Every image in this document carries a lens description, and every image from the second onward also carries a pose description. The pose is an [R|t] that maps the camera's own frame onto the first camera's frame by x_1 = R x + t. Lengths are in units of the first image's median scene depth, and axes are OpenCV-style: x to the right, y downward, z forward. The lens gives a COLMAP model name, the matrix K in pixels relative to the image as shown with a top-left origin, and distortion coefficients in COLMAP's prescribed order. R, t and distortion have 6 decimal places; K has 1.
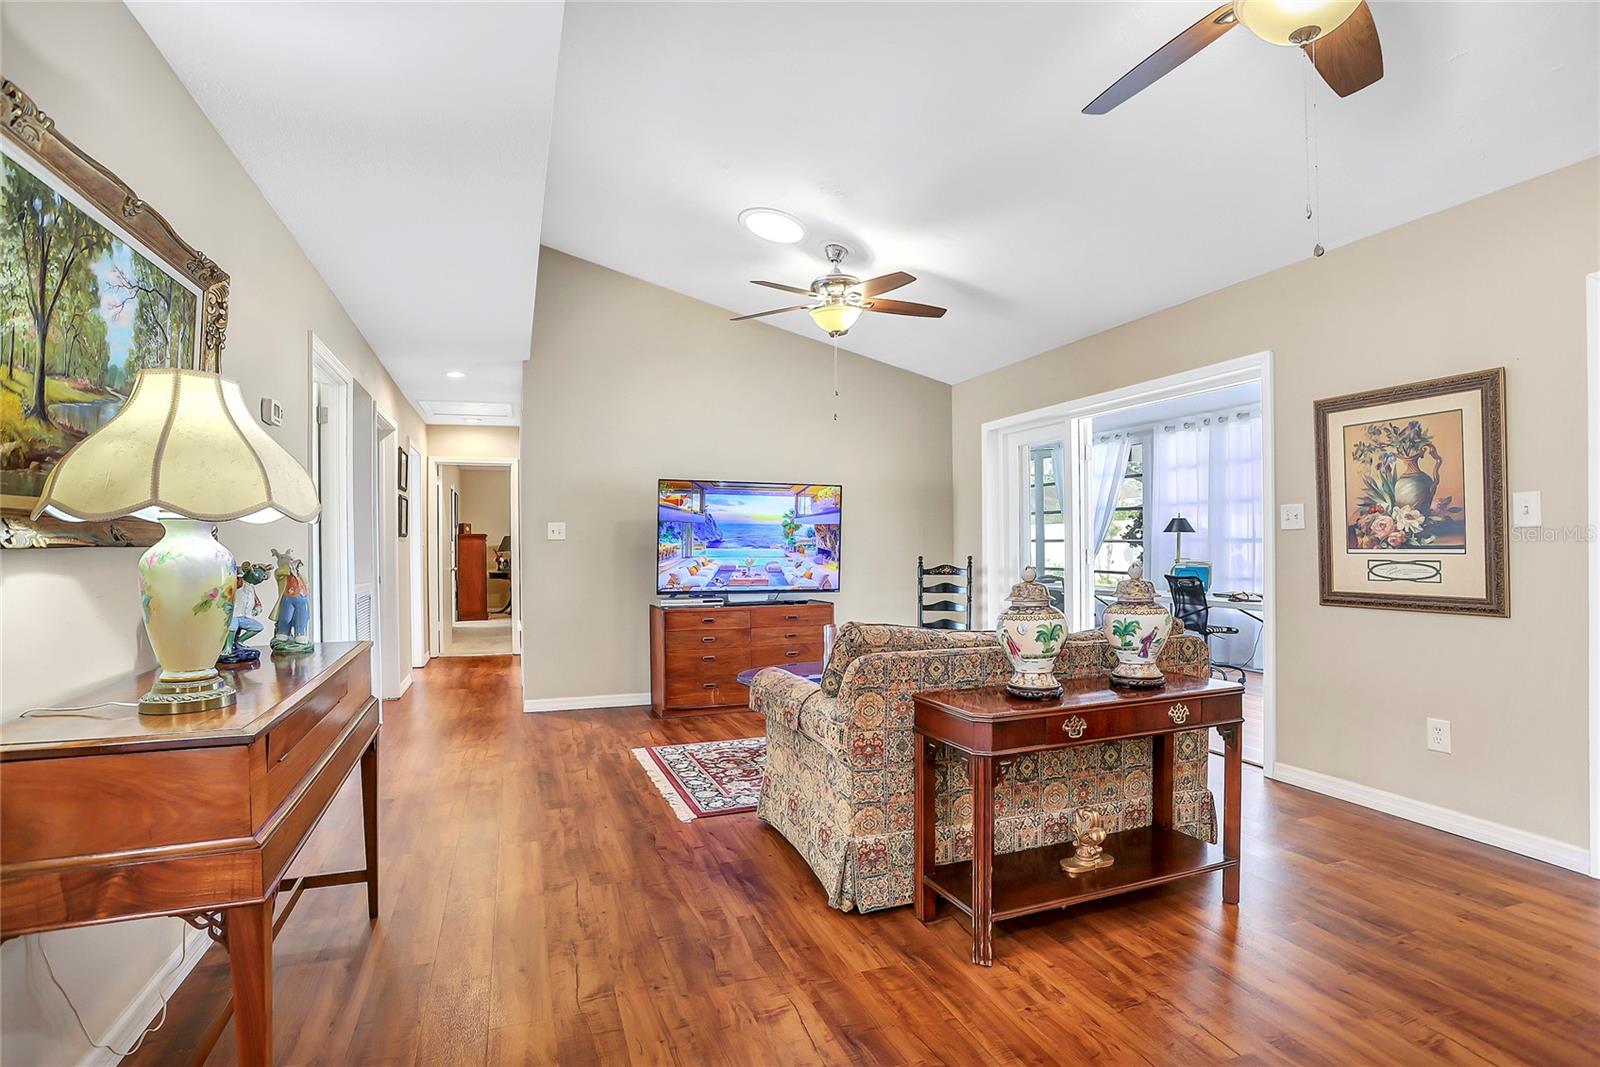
lens RADIAL K [[800.4, 0, 801.6], [0, 800.4, 536.5], [0, 0, 1]] dist [-0.037195, -0.000159]
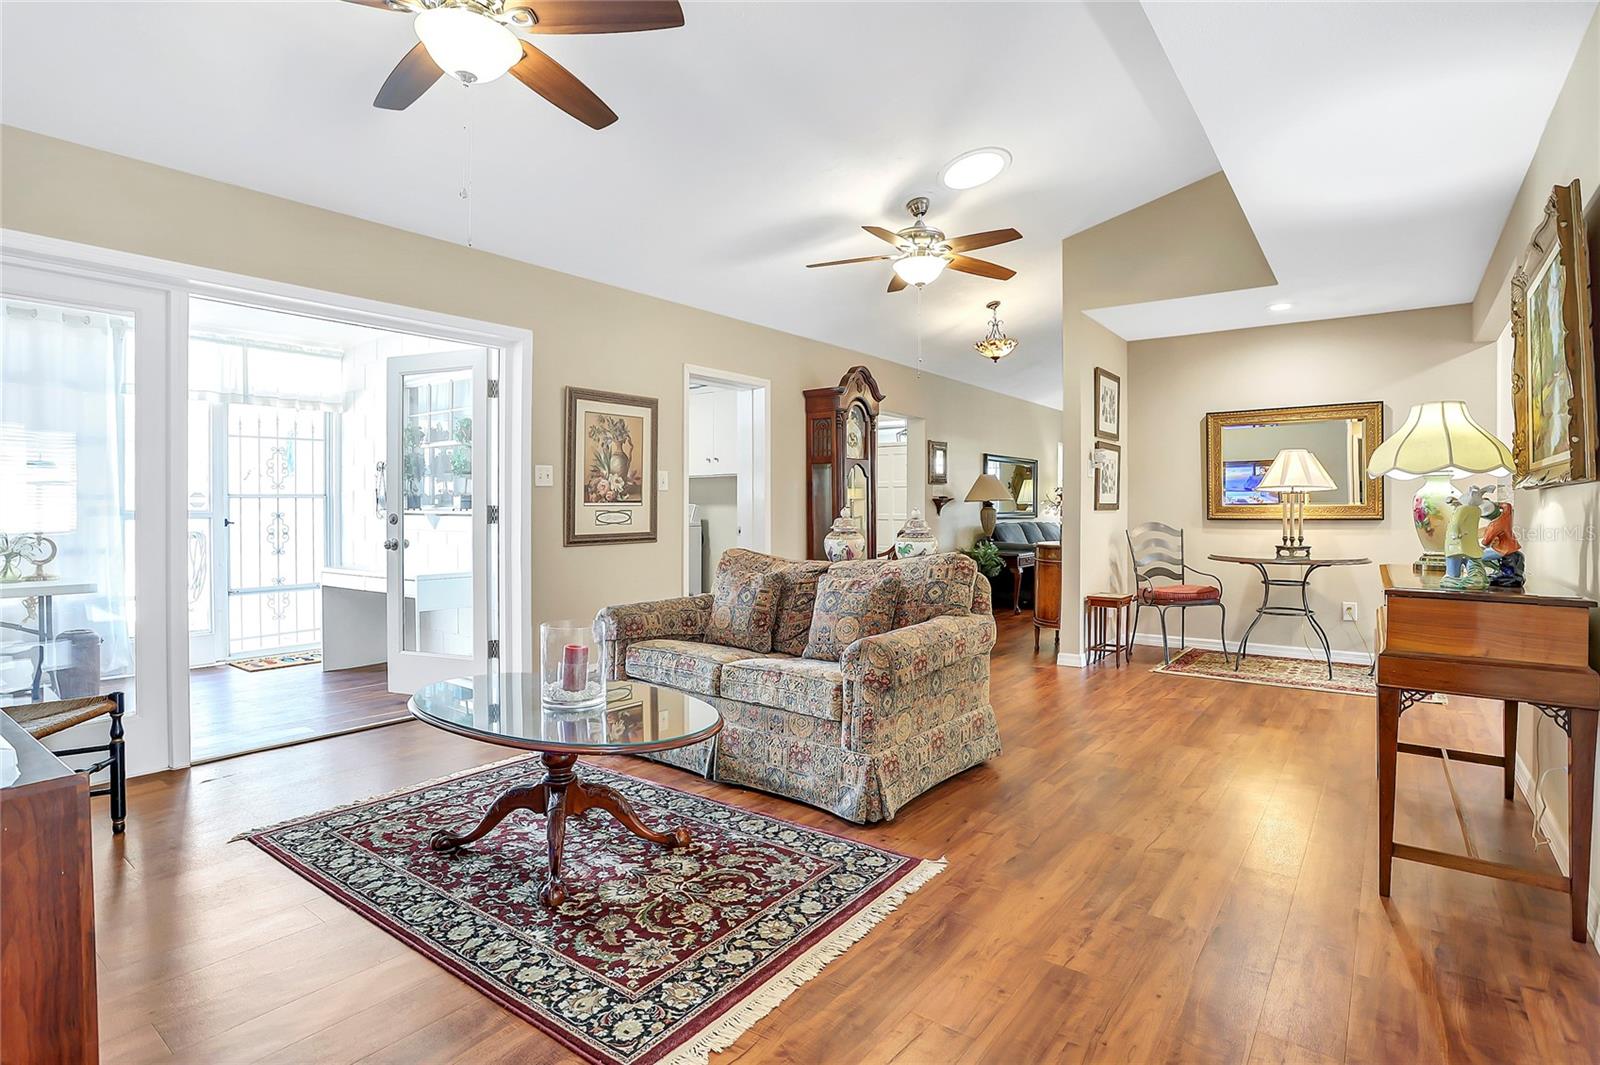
lens RADIAL K [[800.4, 0, 798.6], [0, 800.4, 519.0], [0, 0, 1]] dist [-0.037195, -0.000159]
pose [[-0.542650, -0.001694, 0.839957, -0.652780], [-0.000366, 0.999998, 0.001781, 0.041319], [-0.839959, 0.000659, -0.542650, 1.440578]]
